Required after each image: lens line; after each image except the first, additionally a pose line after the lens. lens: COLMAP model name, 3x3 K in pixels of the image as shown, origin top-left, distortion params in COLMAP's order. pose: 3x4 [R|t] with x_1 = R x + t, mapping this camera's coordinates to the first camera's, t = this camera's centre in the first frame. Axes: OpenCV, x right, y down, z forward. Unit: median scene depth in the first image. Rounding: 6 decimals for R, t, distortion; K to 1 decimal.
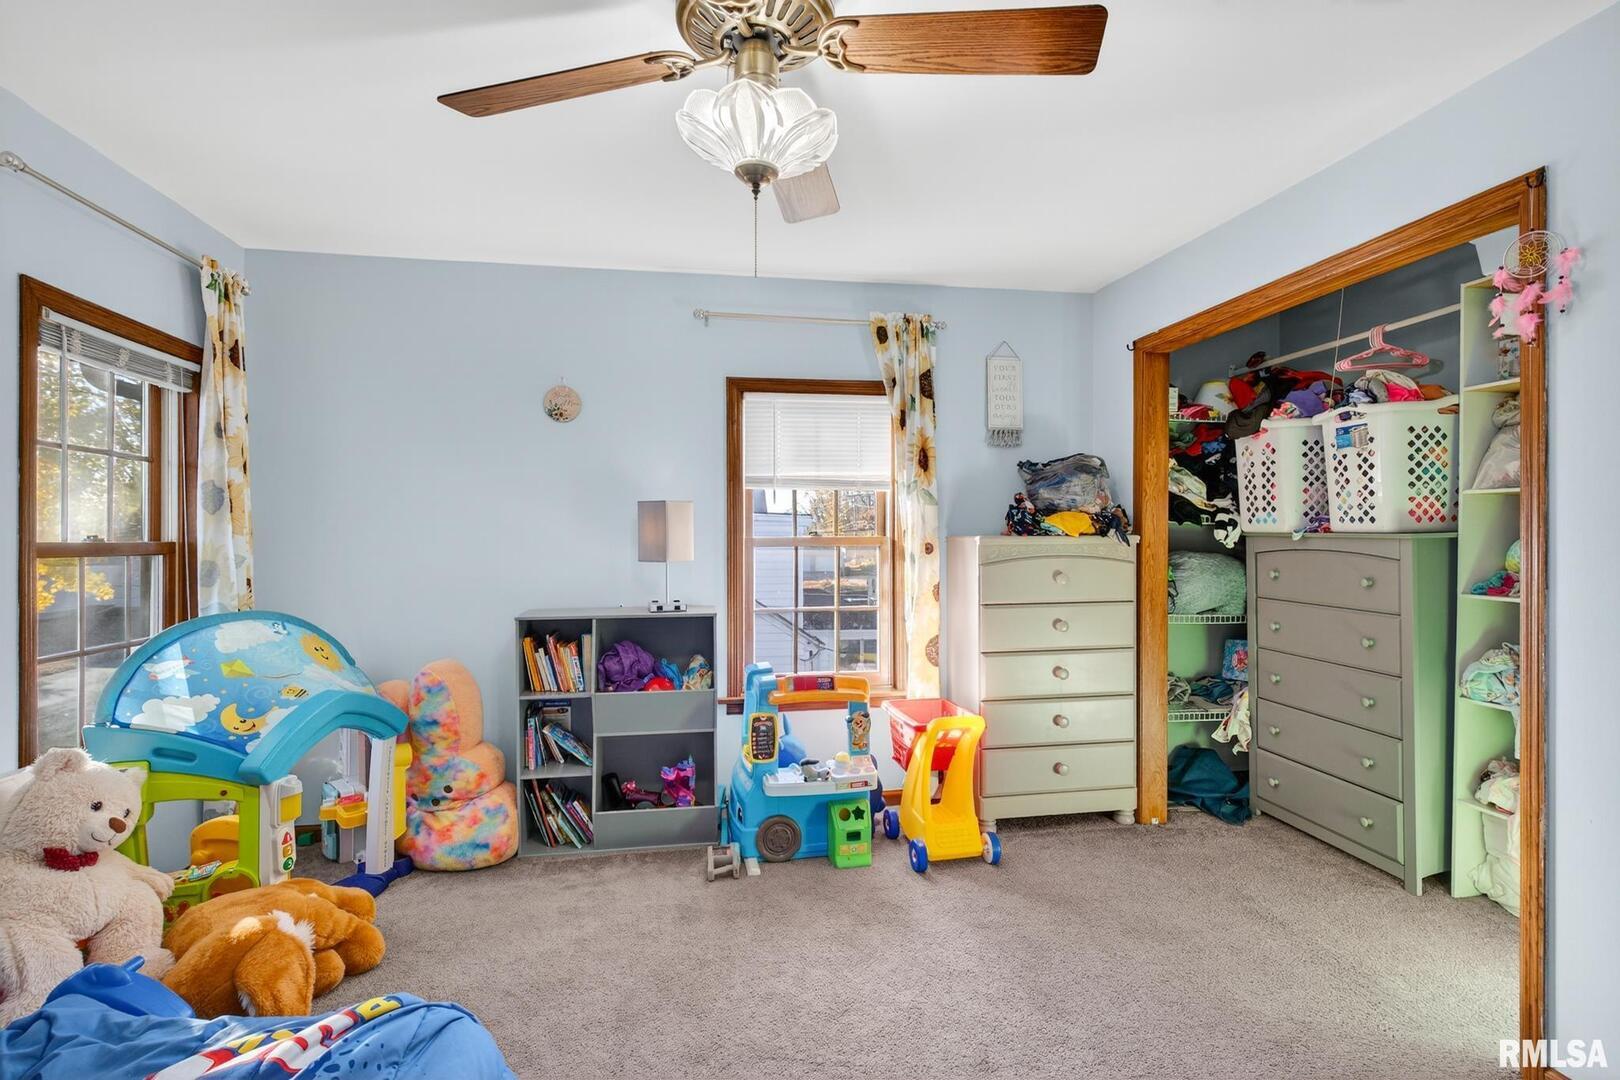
lens RADIAL K [[785.9, 0, 810.0], [0, 785.9, 540.0], [0, 0, 1]] dist [0.002704, 0.000056]
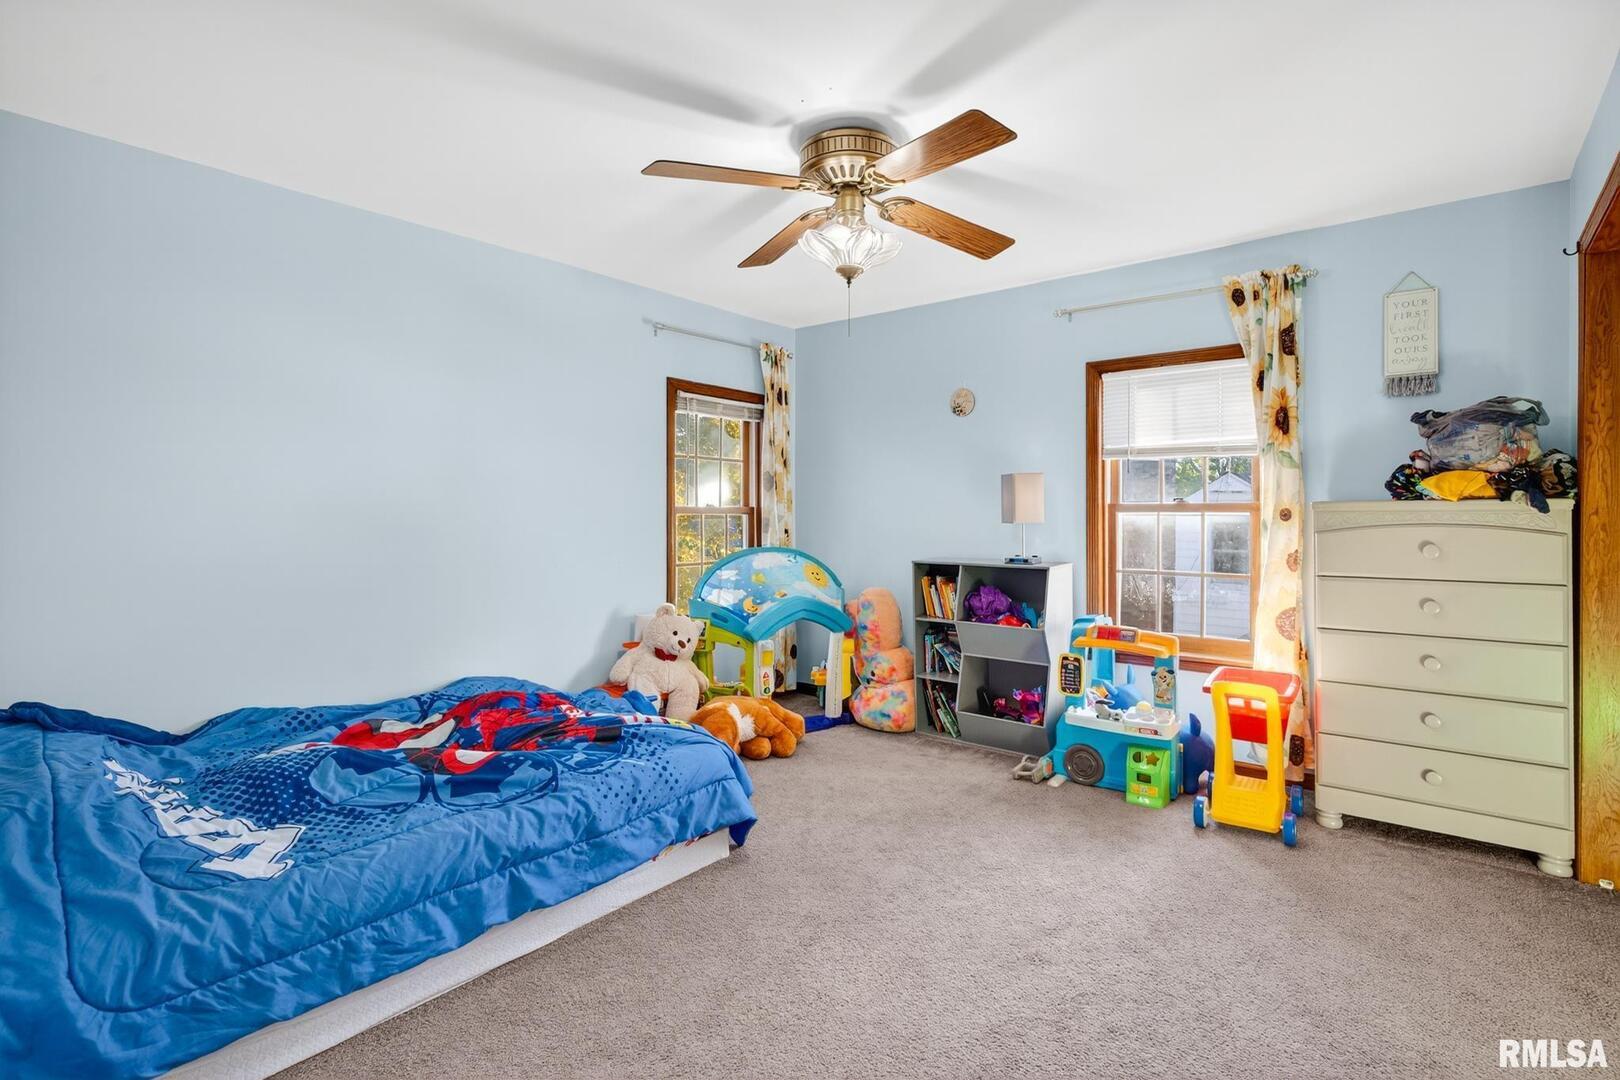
lens RADIAL K [[770.6, 0, 816.9], [0, 770.6, 514.6], [0, 0, 1]] dist [0.002062, -0.009702]
pose [[0.662868, 0.007261, -0.748701, 0.531480], [-0.003336, 0.999972, 0.006745, 0.007401], [0.748729, -0.001974, 0.662873, -0.038811]]
